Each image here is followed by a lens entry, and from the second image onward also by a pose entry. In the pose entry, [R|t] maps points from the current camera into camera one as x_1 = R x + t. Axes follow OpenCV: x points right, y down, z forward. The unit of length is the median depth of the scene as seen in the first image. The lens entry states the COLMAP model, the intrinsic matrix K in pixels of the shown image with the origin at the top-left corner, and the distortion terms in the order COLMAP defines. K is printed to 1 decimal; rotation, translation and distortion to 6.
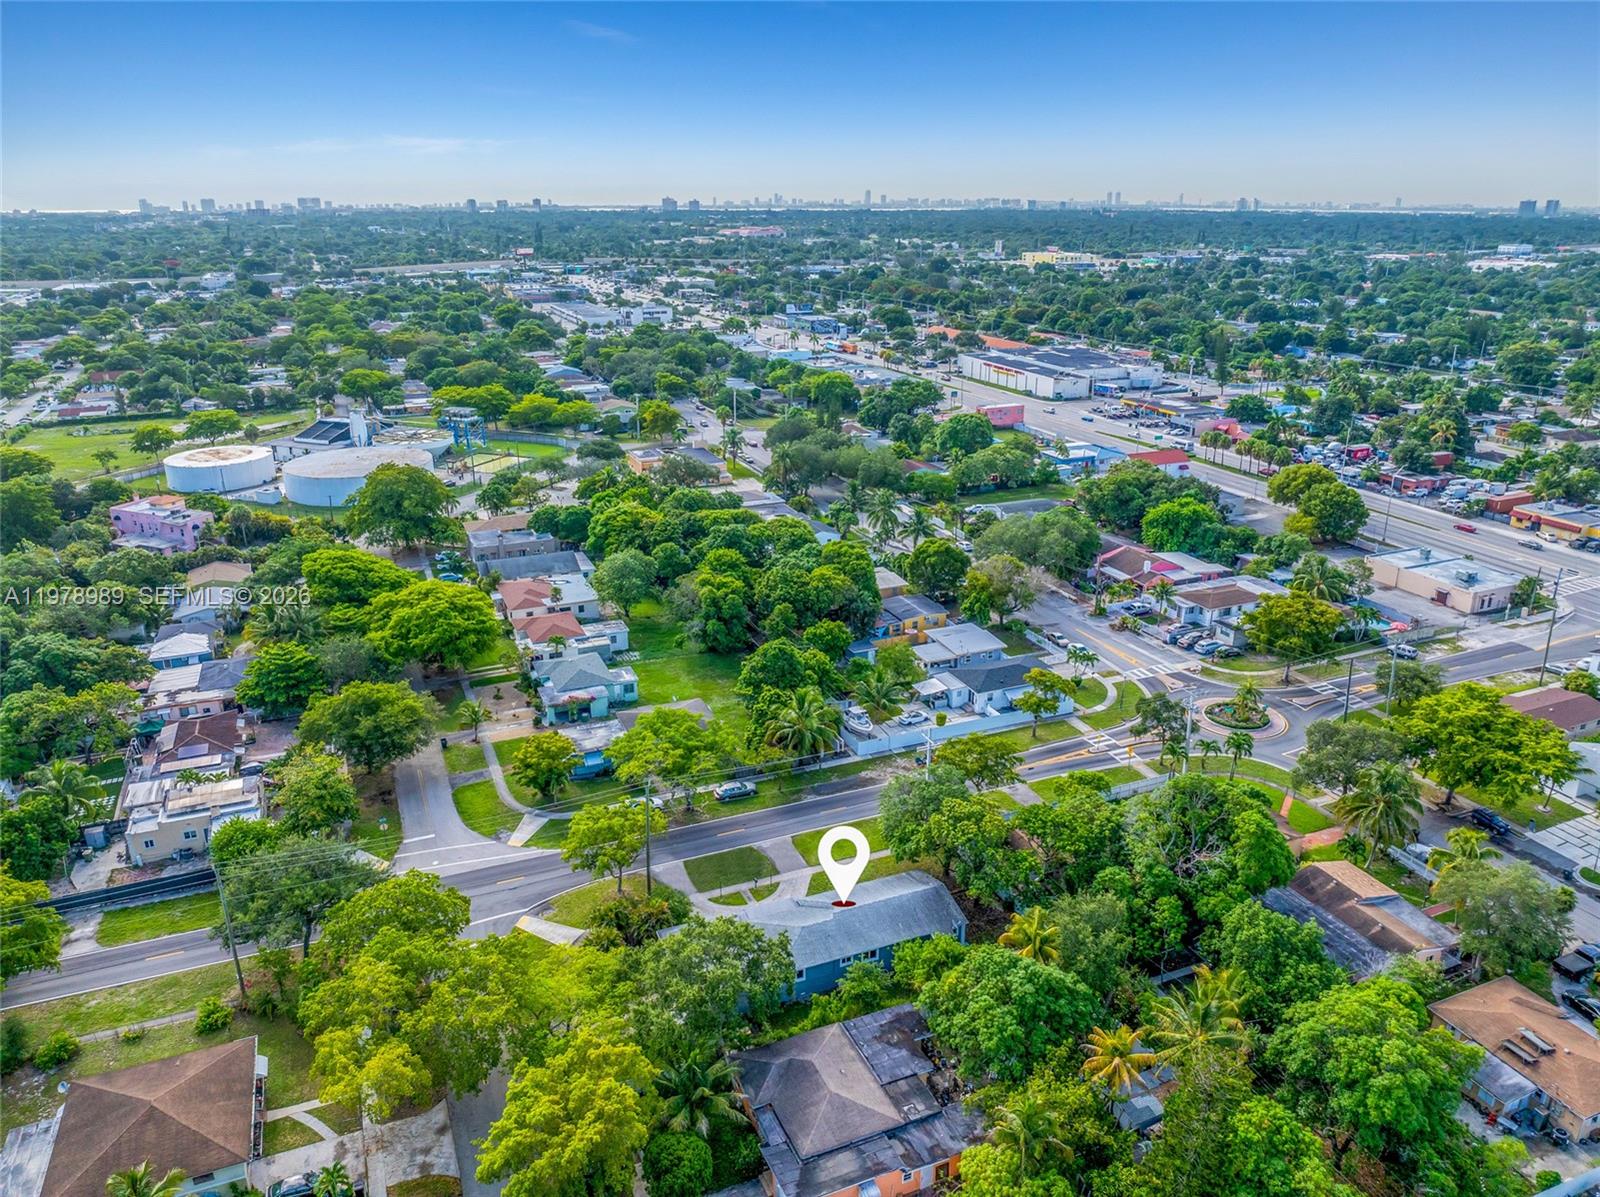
lens RADIAL K [[1120.6, 0, 806.0], [0, 1120.6, 602.6], [0, 0, 1]] dist [-0.026941, -0.011644]
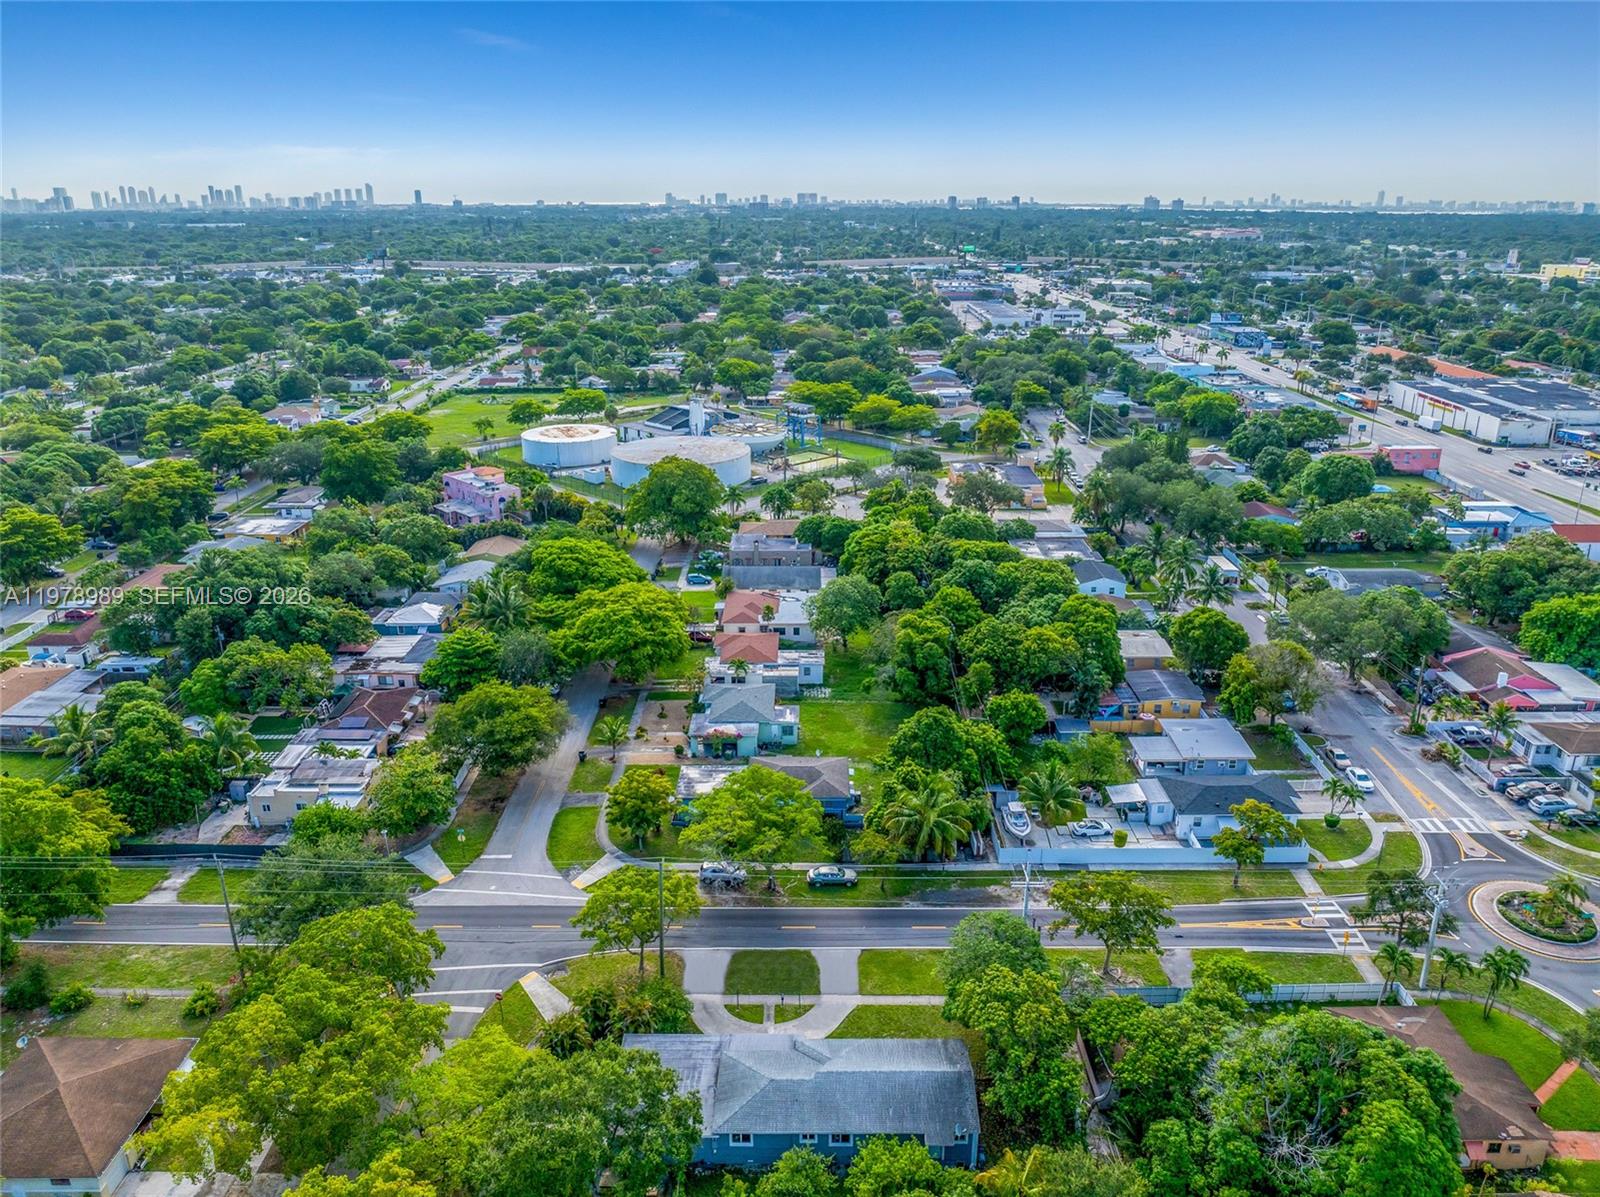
lens RADIAL K [[1129.1, 0, 808.2], [0, 1129.1, 593.8], [0, 0, 1]] dist [-0.036066, 0.001694]
pose [[0.920300, 0.129936, -0.369005, 0.142309], [-0.132694, 0.990993, 0.018016, -0.041114], [0.368022, 0.032384, 0.929253, 0.120504]]
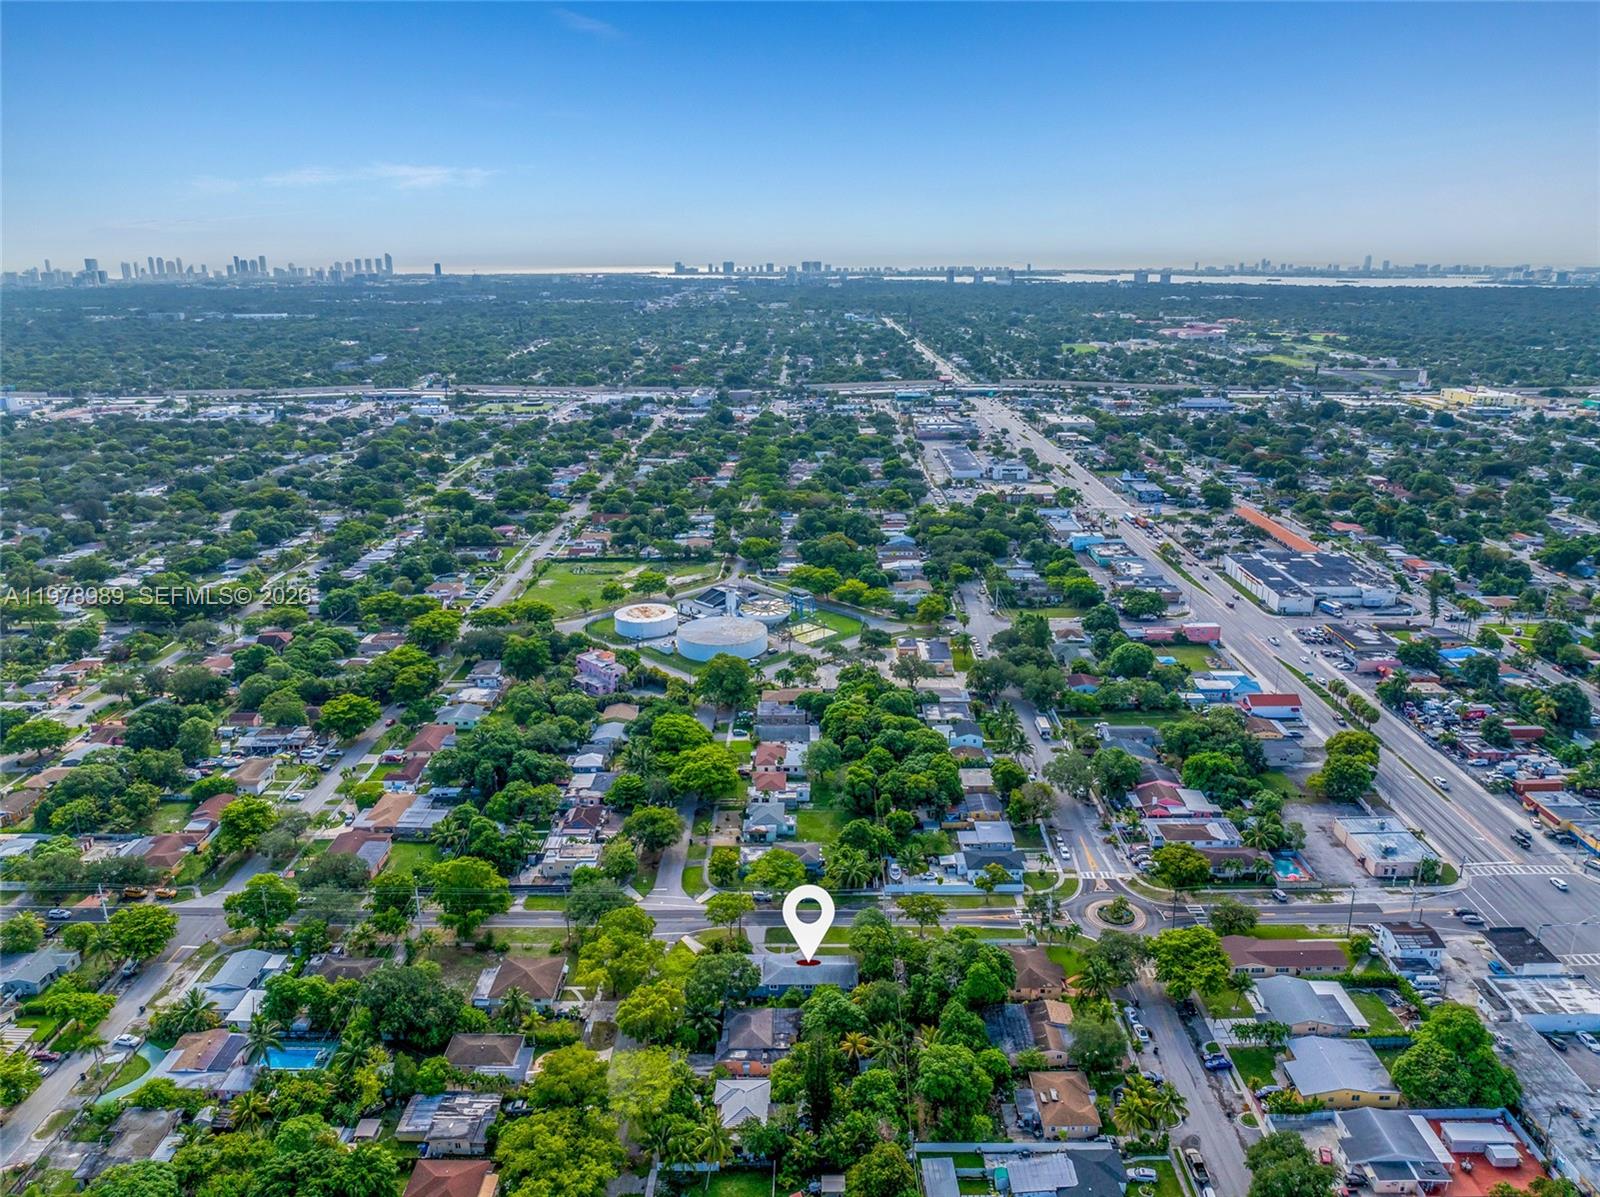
lens RADIAL K [[1120.6, 0, 806.0], [0, 1120.6, 602.6], [0, 0, 1]] dist [-0.026941, -0.011644]
pose [[0.917961, 0.112002, -0.380530, 0.415200], [-0.128808, 0.991490, -0.018898, -0.205969], [0.375174, 0.066363, 0.924576, -0.570633]]
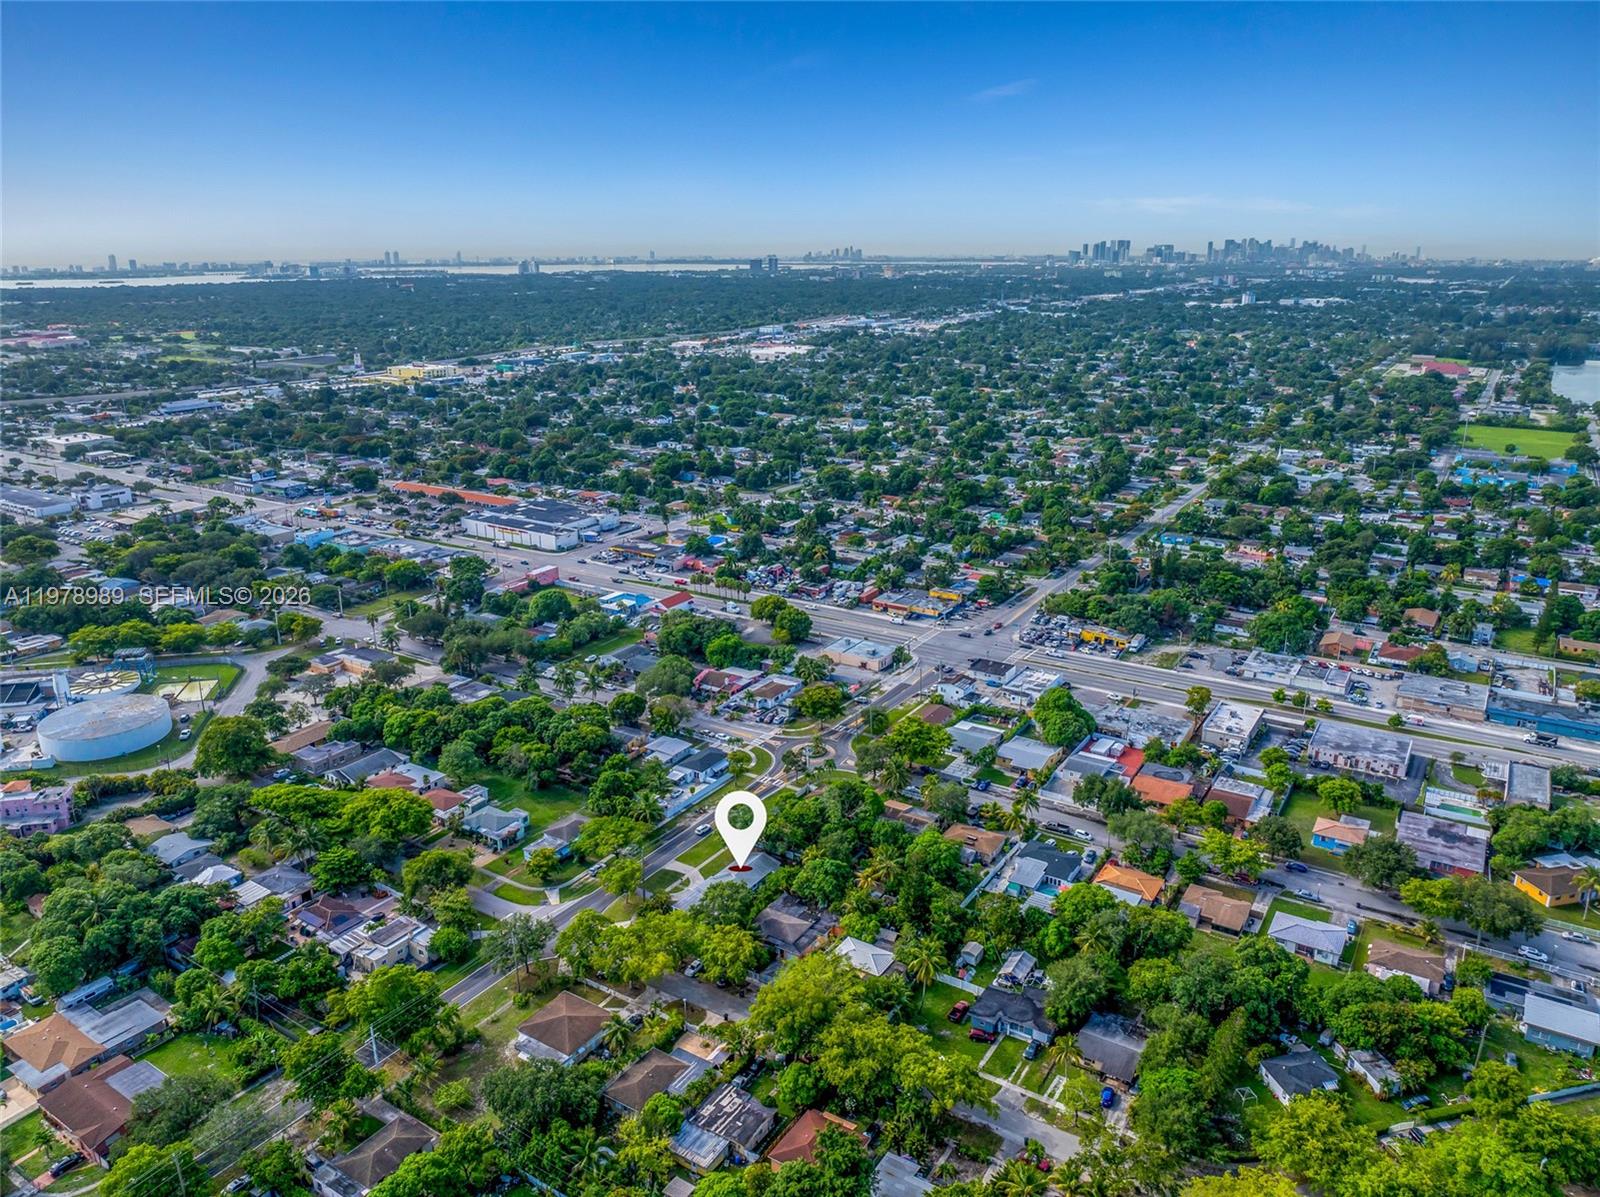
lens RADIAL K [[1129.1, 0, 808.2], [0, 1129.1, 593.8], [0, 0, 1]] dist [-0.036066, 0.001694]
pose [[0.823510, -0.168996, 0.541545, -0.550755], [0.195697, 0.980628, 0.008428, -0.160091], [-0.532479, 0.099038, 0.840630, -0.618875]]
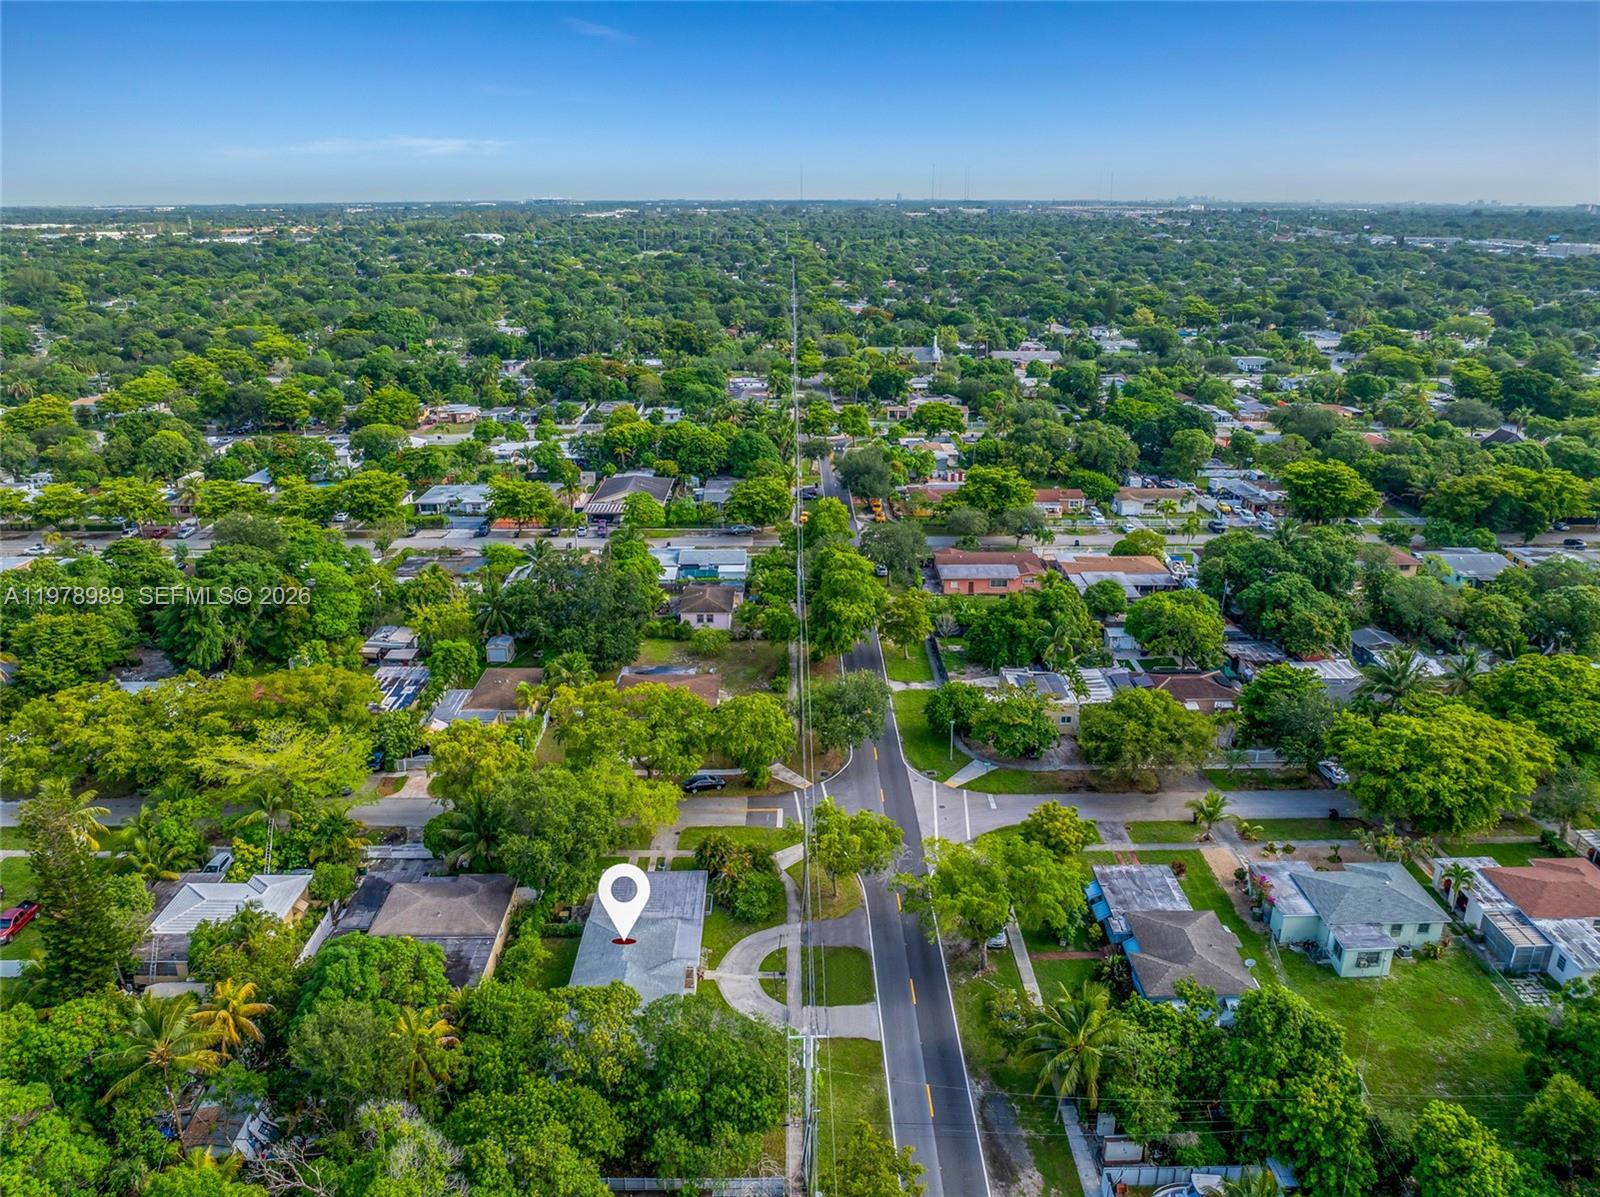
lens RADIAL K [[1145.1, 0, 808.0], [0, 1145.1, 524.6], [0, 0, 1]] dist [-0.035114, -0.004686]
pose [[-0.377214, 0.256948, -0.889768, 0.363348], [-0.315679, 0.867534, 0.384359, -0.223272], [0.870664, 0.425866, -0.246132, 0.625989]]
